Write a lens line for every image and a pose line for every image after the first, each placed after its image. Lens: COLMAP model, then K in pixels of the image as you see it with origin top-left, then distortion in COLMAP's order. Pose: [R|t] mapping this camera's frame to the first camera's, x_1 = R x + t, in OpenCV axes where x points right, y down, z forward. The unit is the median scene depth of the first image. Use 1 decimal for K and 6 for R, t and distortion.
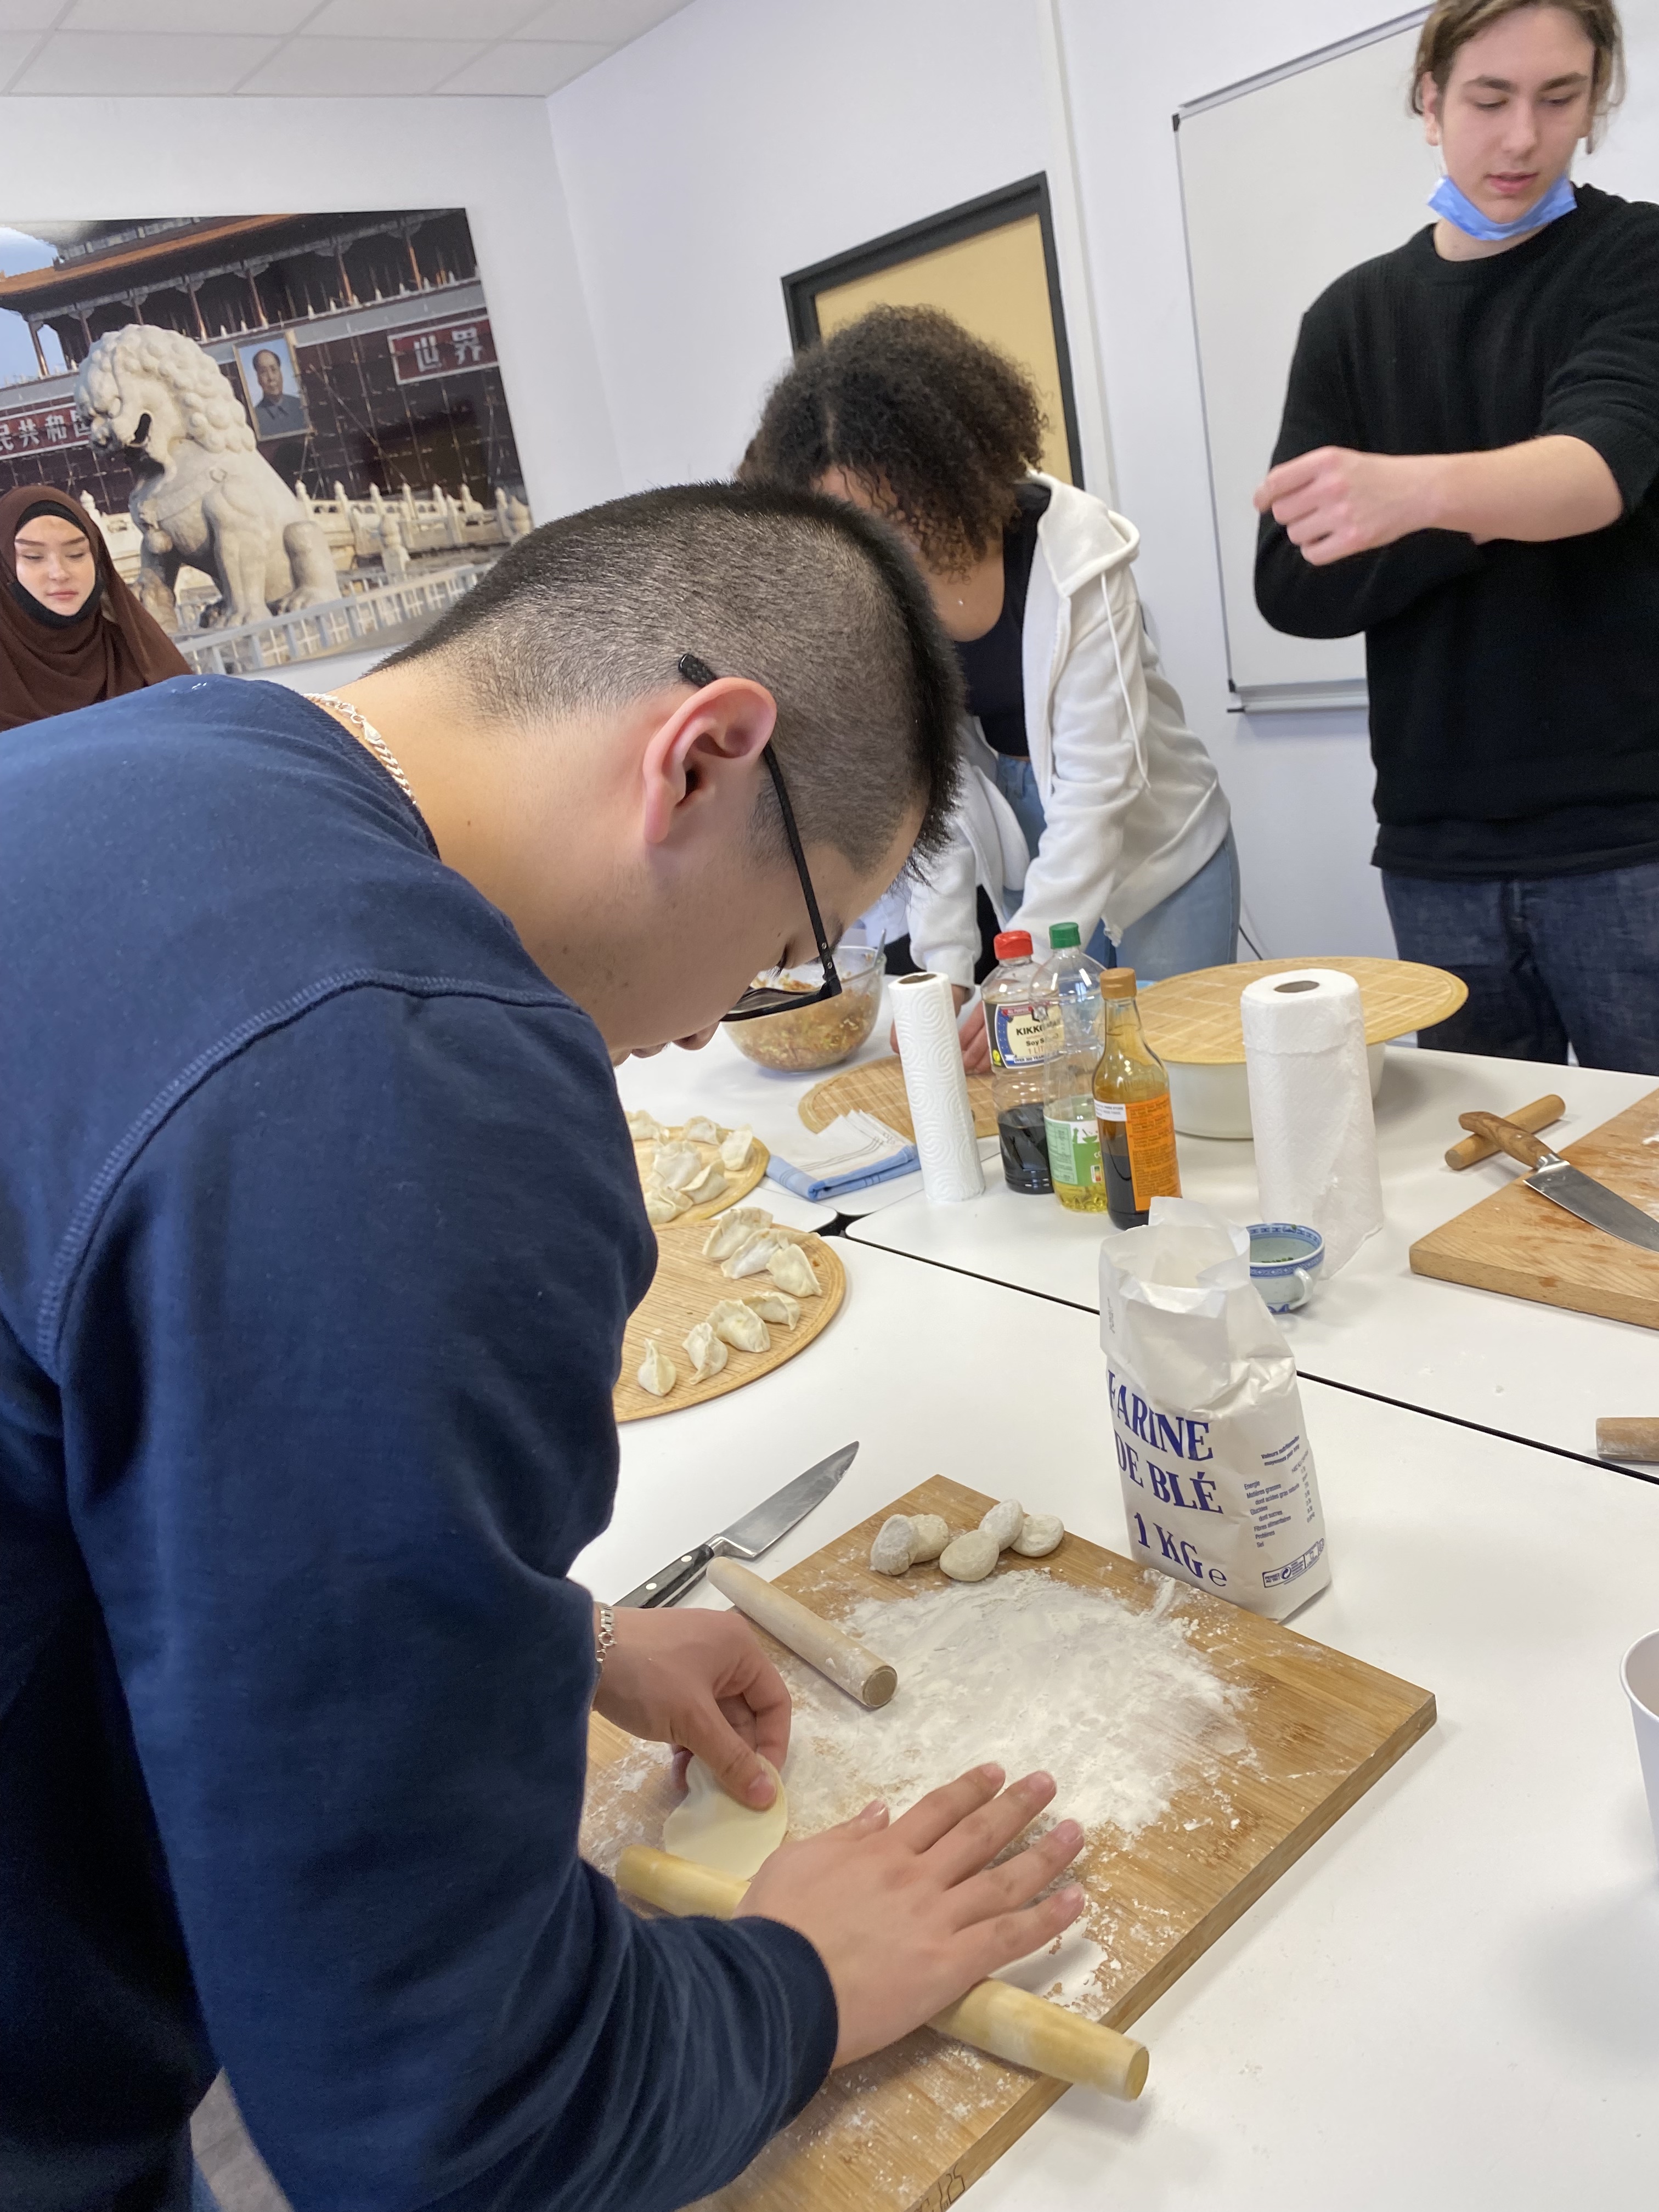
lens RADIAL K [[1760.1, 0, 812.6], [0, 1760.1, 1116.0], [0, 0, 1]] dist [-0.014181, 0.009602]
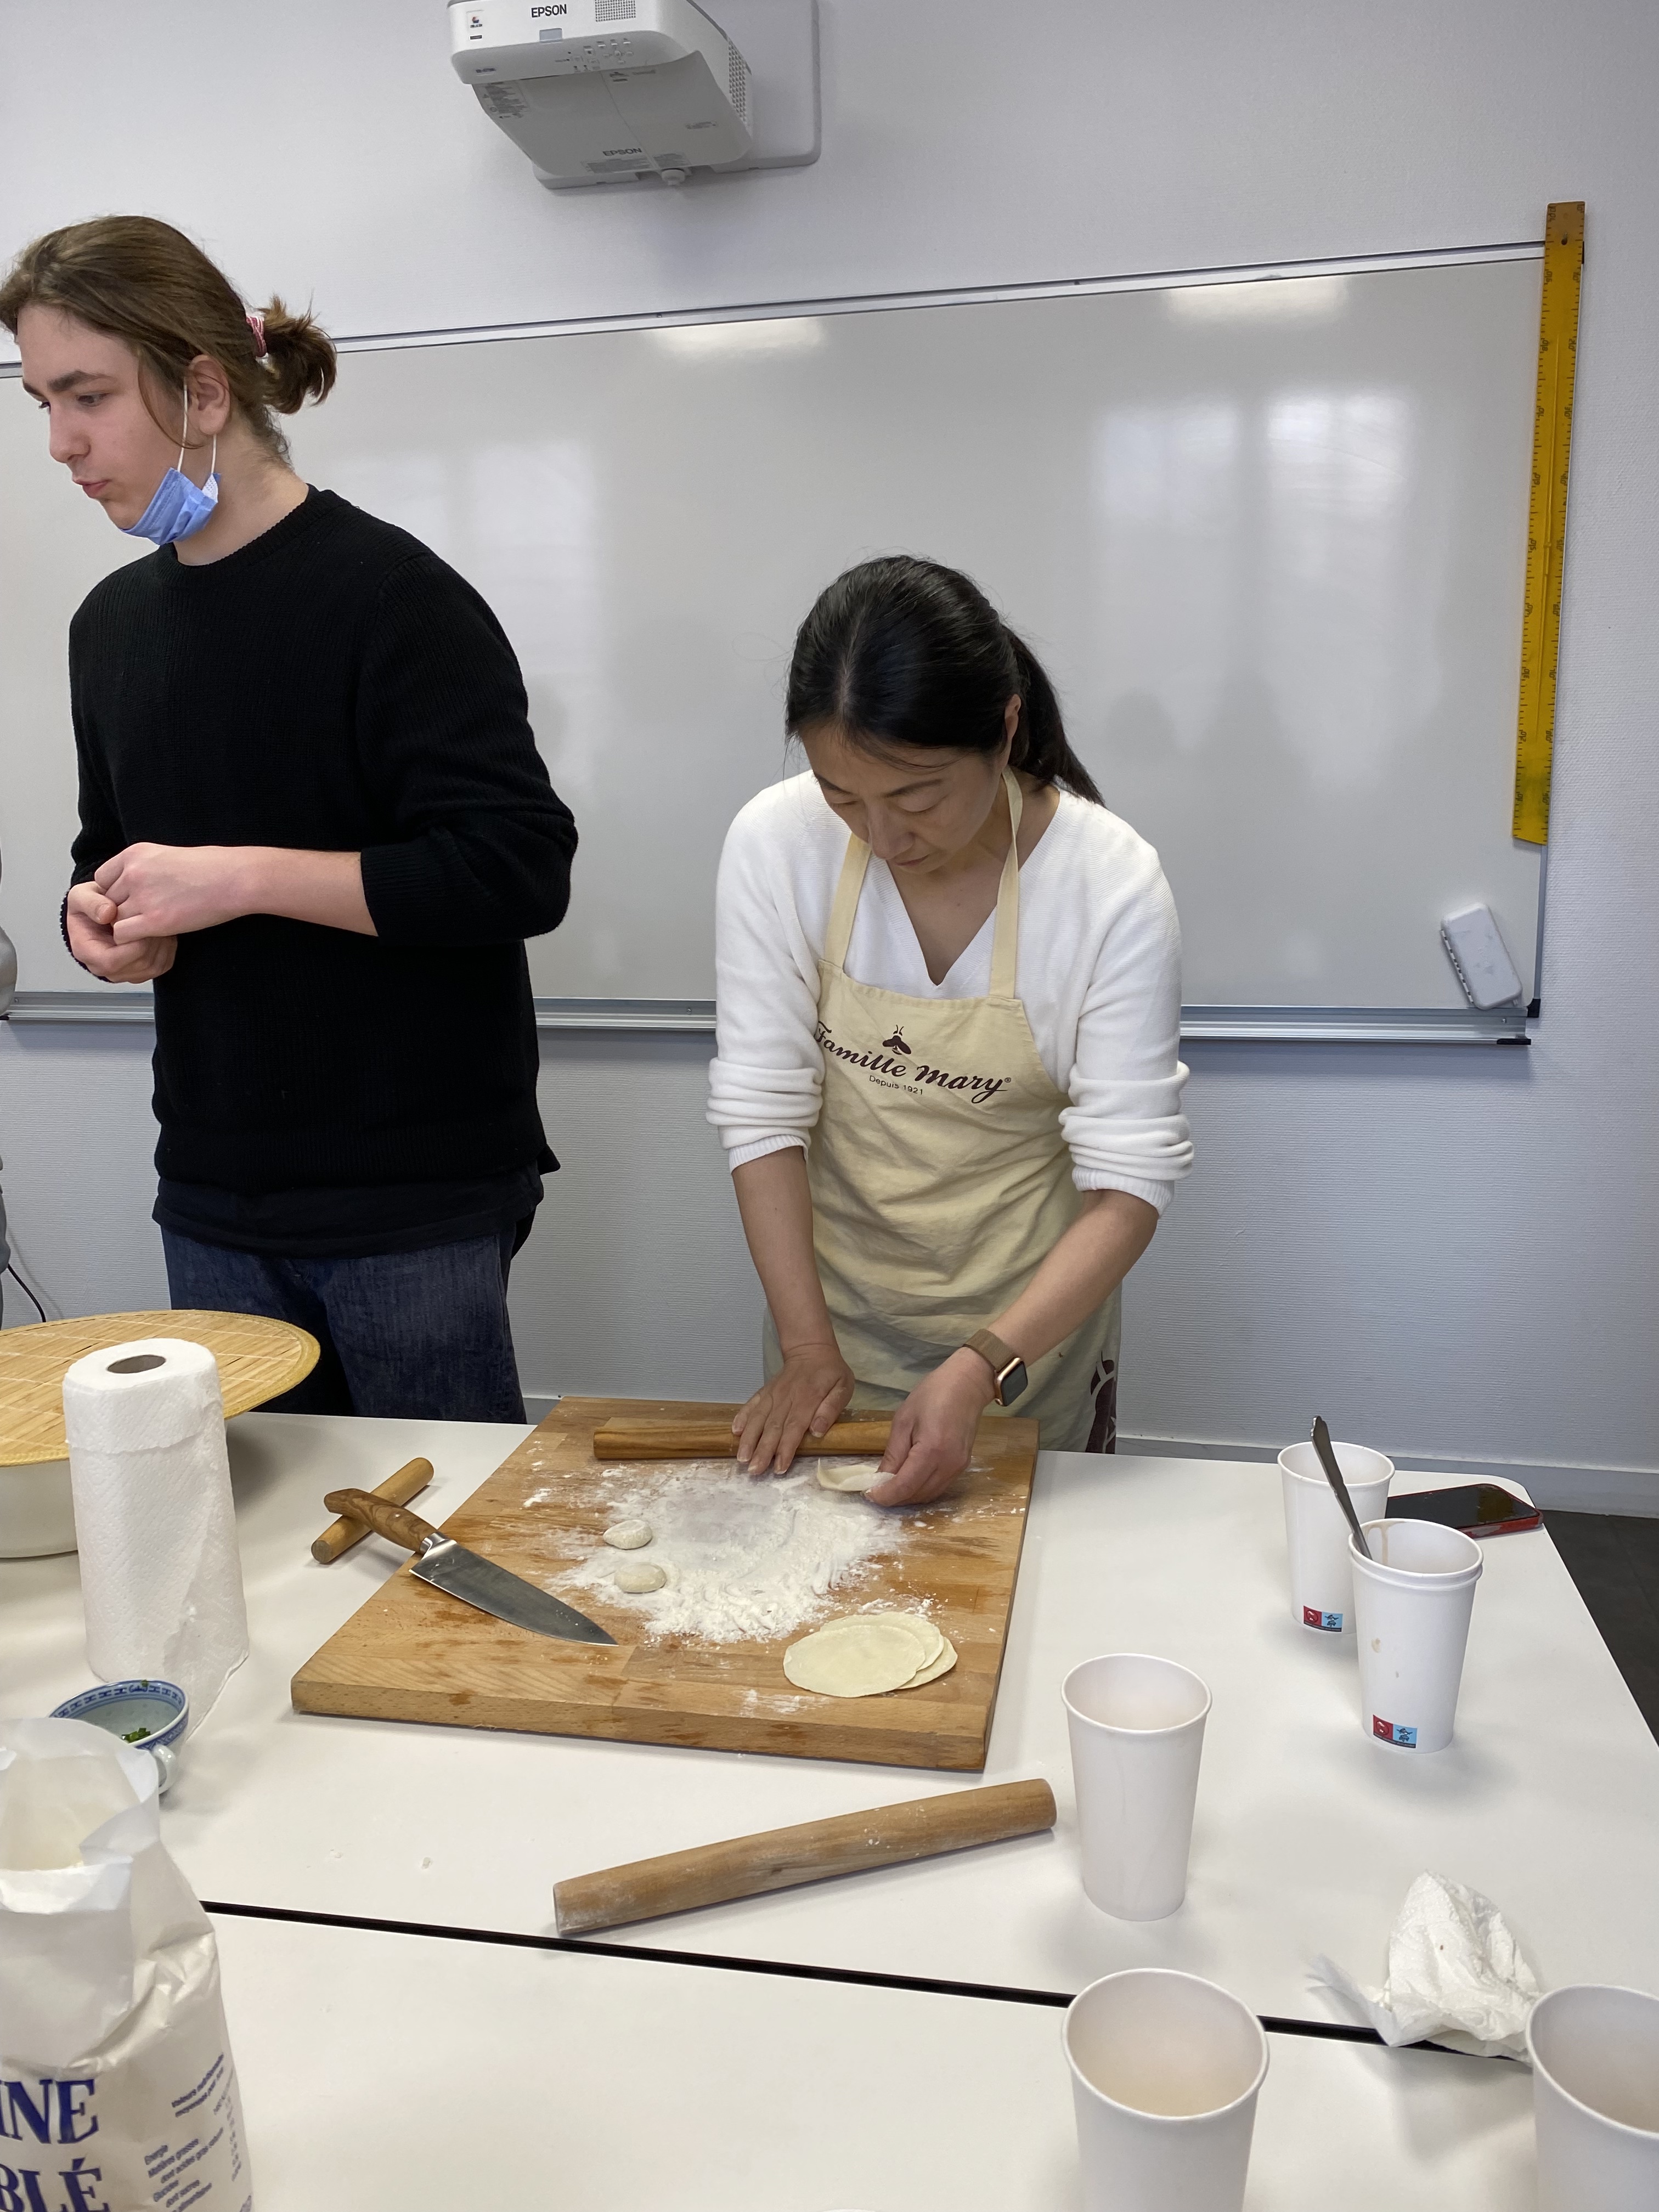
lens RADIAL K [[1760.1, 0, 852.0], [0, 1760.1, 1027.3], [0, 0, 1]] dist [-0.014181, 0.009602]
pose [[0.761414, 0.044823, 0.646715, -0.001895], [0.098768, 0.977939, -0.184065, -0.043832], [-0.640698, 0.204025, 0.740189, 0.162674]]
